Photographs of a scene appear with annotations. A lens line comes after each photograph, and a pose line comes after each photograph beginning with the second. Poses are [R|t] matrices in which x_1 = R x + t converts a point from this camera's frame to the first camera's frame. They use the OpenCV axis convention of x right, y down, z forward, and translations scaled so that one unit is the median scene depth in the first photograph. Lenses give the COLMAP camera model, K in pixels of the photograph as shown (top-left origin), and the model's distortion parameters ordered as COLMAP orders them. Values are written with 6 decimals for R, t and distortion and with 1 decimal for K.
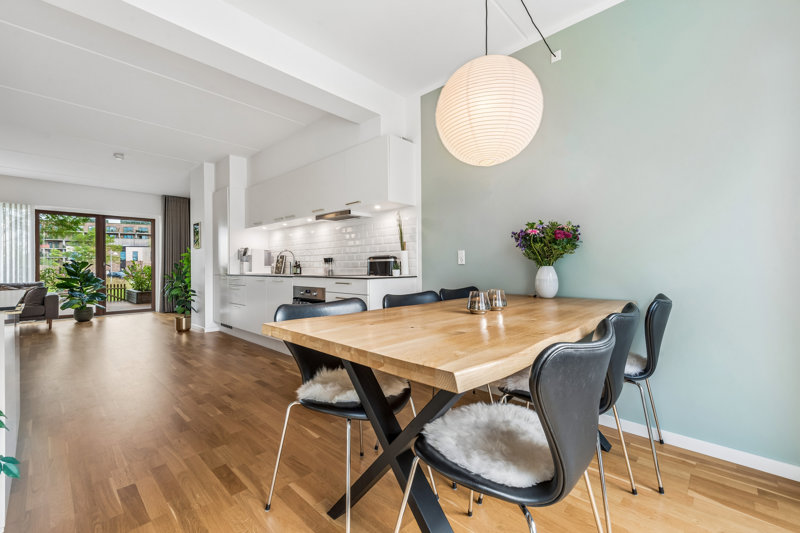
lens RADIAL K [[333.9, 0, 402.8], [0, 333.9, 264.6], [0, 0, 1]] dist [0.007367, -0.002344]
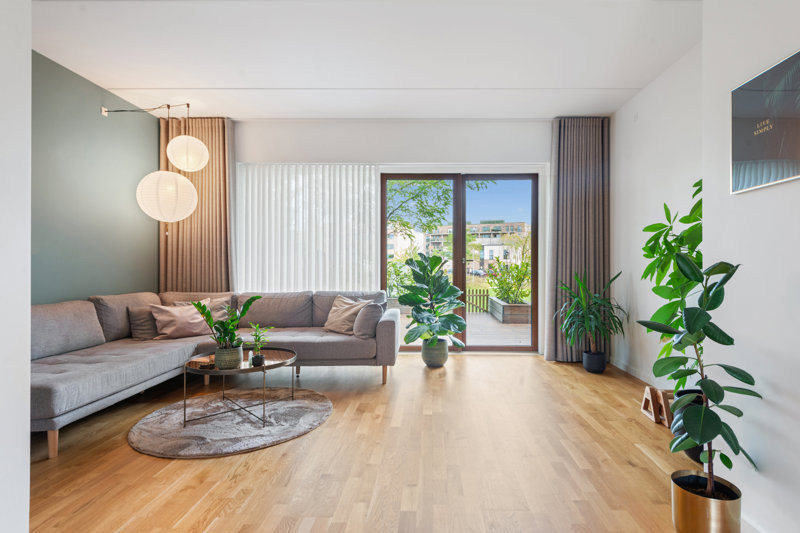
lens RADIAL K [[397.0, 0, 420.7], [0, 397.0, 265.2], [0, 0, 1]] dist [0.015885, -0.004658]
pose [[0.662010, 0.006409, -0.749468, -0.938993], [-0.003613, 0.999979, 0.005360, 0.004558], [0.749486, -0.000841, 0.662019, 1.079145]]
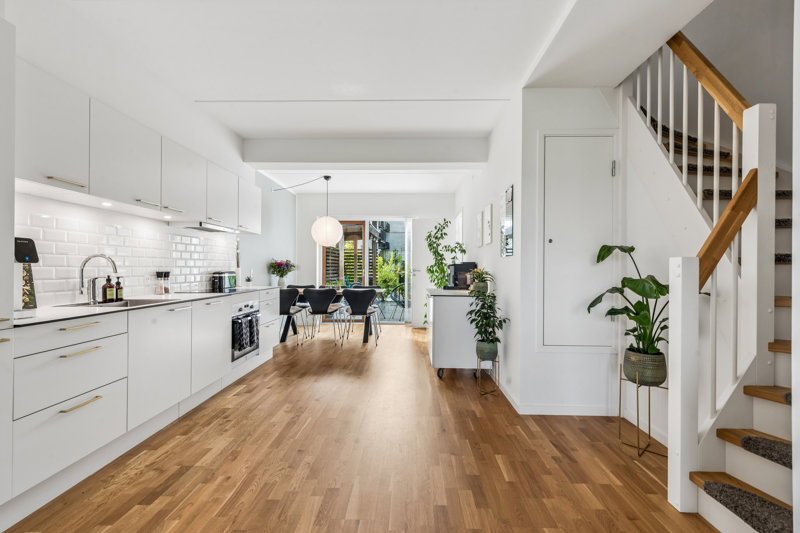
lens RADIAL K [[361.5, 0, 402.9], [0, 361.5, 267.3], [0, 0, 1]] dist [0.013022, -0.000629]
pose [[-0.664402, 0.004290, 0.747363, -1.463673], [-0.004255, 0.999946, -0.009522, -0.030038], [-0.747364, -0.009507, -0.664347, 1.416800]]
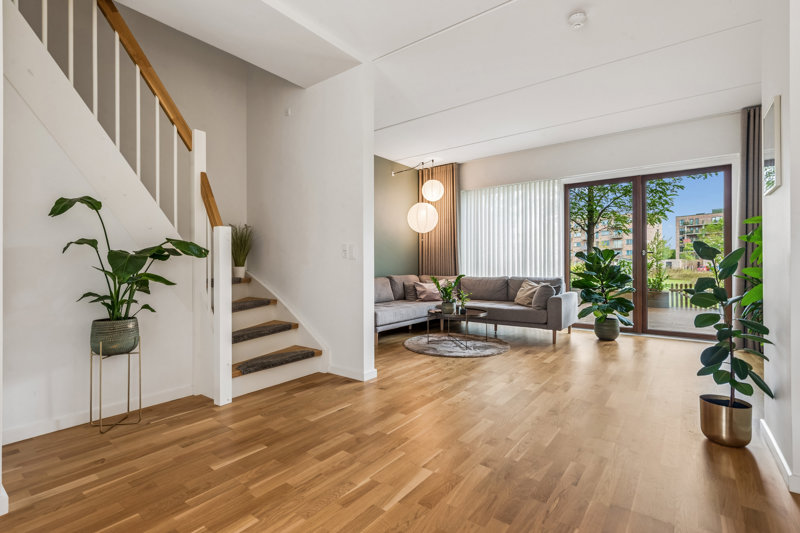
lens RADIAL K [[371.5, 0, 408.7], [0, 371.5, 264.1], [0, 0, 1]] dist [0.013358, -0.001545]
pose [[0.100746, 0.008180, -0.994879, -0.505789], [0.004852, 0.999950, 0.008713, 0.023140], [0.994900, -0.005705, 0.100701, 1.046734]]
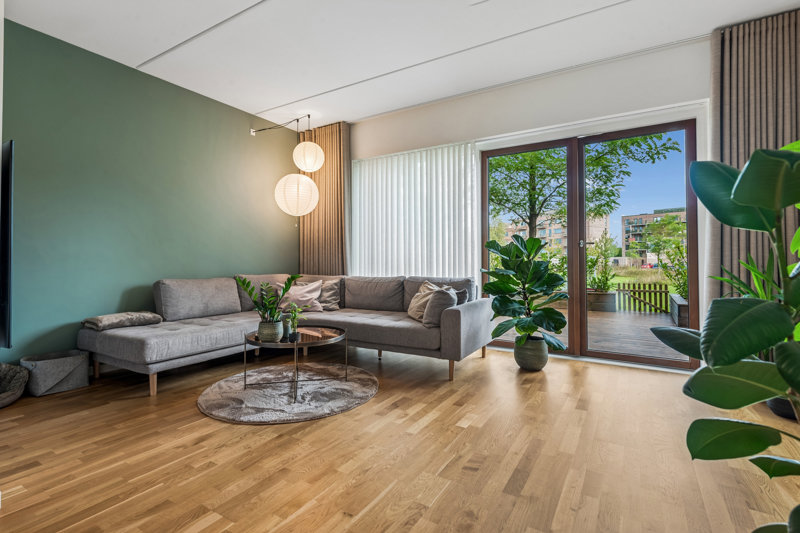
lens RADIAL K [[371.5, 0, 408.9], [0, 371.5, 252.7], [0, 0, 1]] dist [0.013358, -0.001545]
pose [[0.200604, -0.012879, -0.979588, -0.945181], [0.000421, 0.999915, -0.013060, 0.035010], [0.979672, 0.002207, 0.200592, 1.428753]]
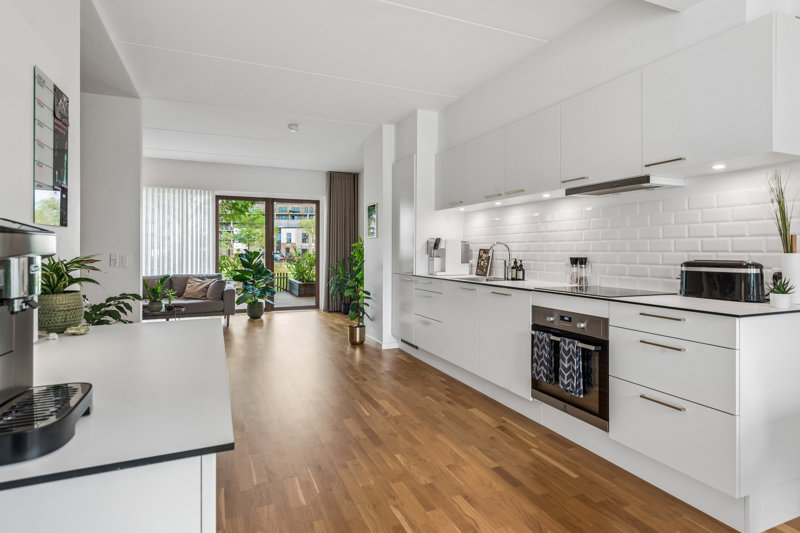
lens RADIAL K [[431.7, 0, 405.9], [0, 431.7, 249.1], [0, 0, 1]] dist [0.011681, -0.004225]
pose [[0.918448, 0.008532, -0.395449, -0.249482], [-0.007323, 0.999963, 0.004565, -0.044865], [0.395473, -0.001297, 0.918477, 0.195271]]
